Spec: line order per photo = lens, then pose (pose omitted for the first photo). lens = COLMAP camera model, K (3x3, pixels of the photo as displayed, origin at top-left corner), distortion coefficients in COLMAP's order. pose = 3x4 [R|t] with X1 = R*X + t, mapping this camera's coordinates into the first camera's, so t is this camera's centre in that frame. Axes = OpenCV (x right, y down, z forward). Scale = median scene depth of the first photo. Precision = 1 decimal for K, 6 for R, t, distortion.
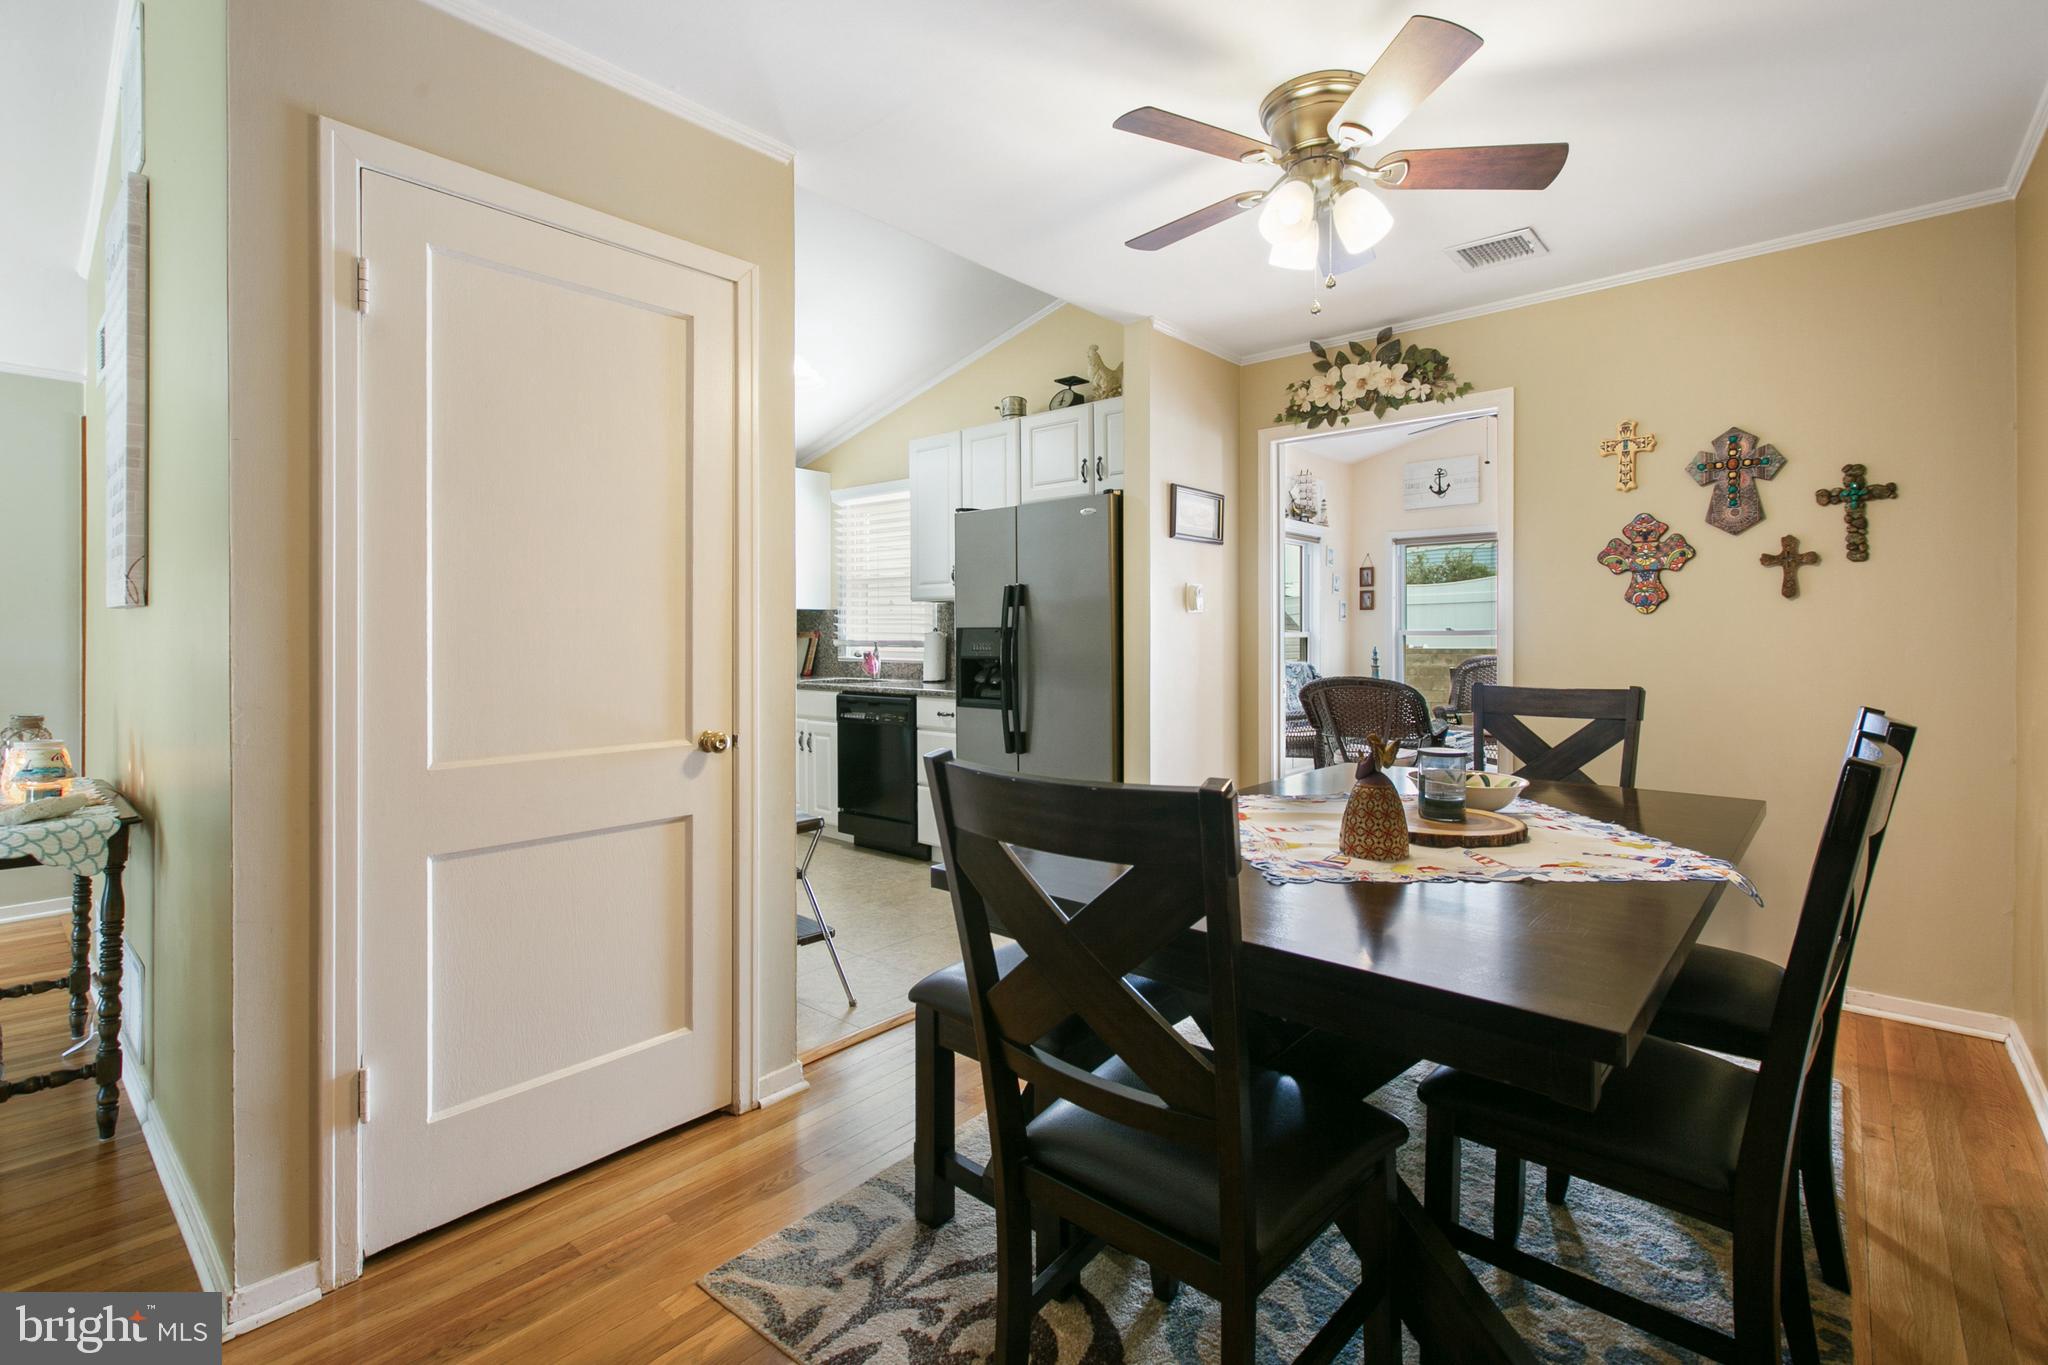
lens RADIAL K [[928.1, 0, 1023.5], [0, 928.1, 635.9], [0, 0, 1]] dist [0.001999, 0.000160]
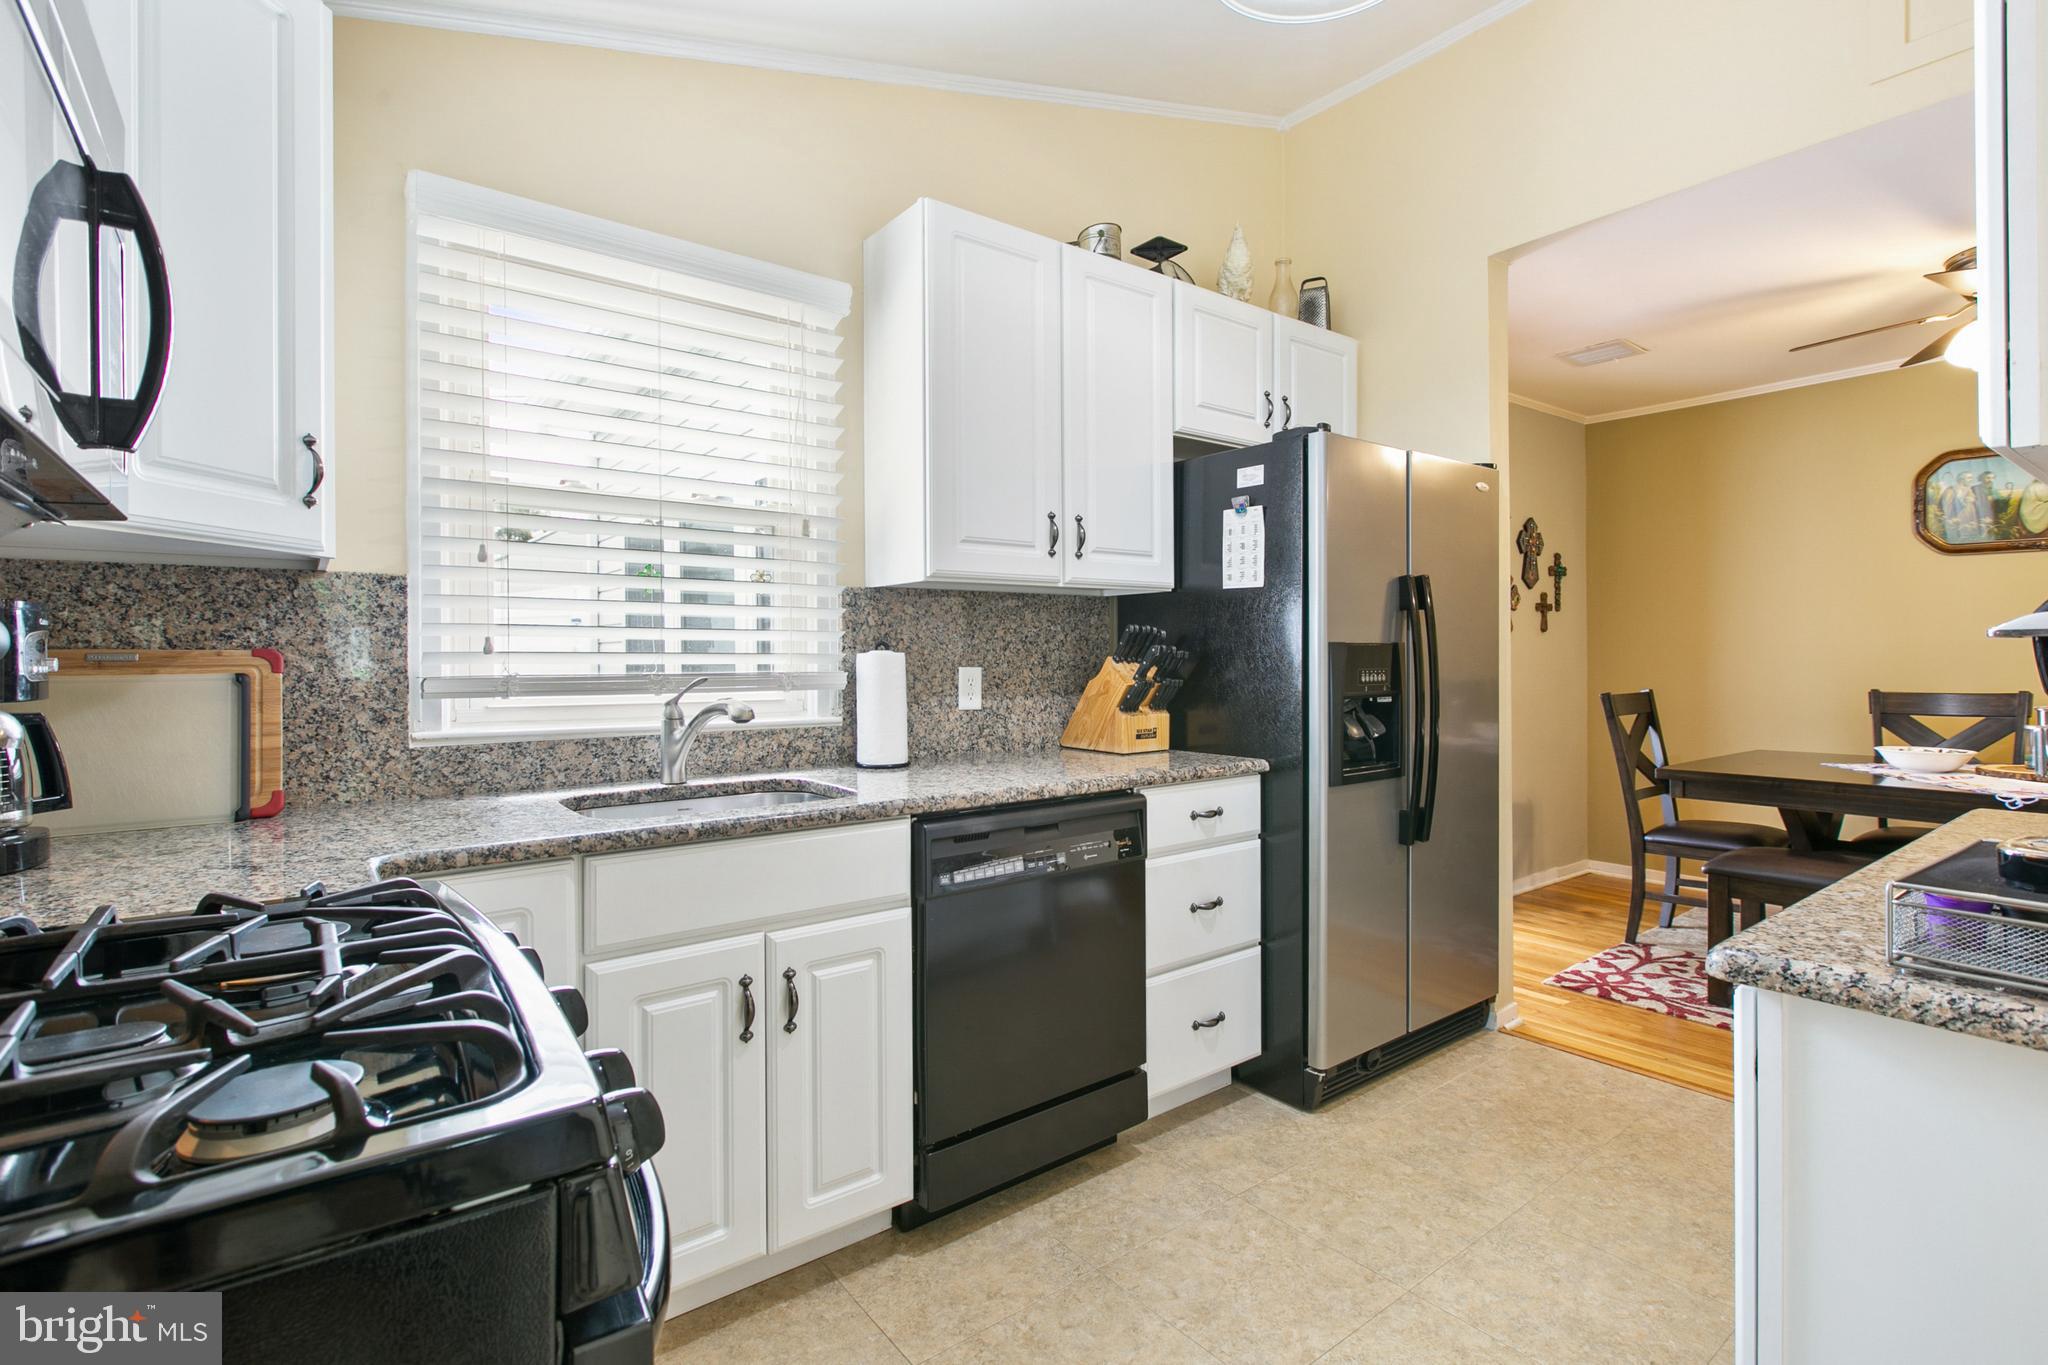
lens RADIAL K [[956.1, 0, 1035.0], [0, 956.1, 658.2], [0, 0, 1]] dist [-0.000169, 0.000026]
pose [[0.197997, -0.000339, 0.980203, -0.508382], [0.006564, 0.999978, -0.000981, -0.000084], [-0.980181, 0.006628, 0.197995, 0.824180]]
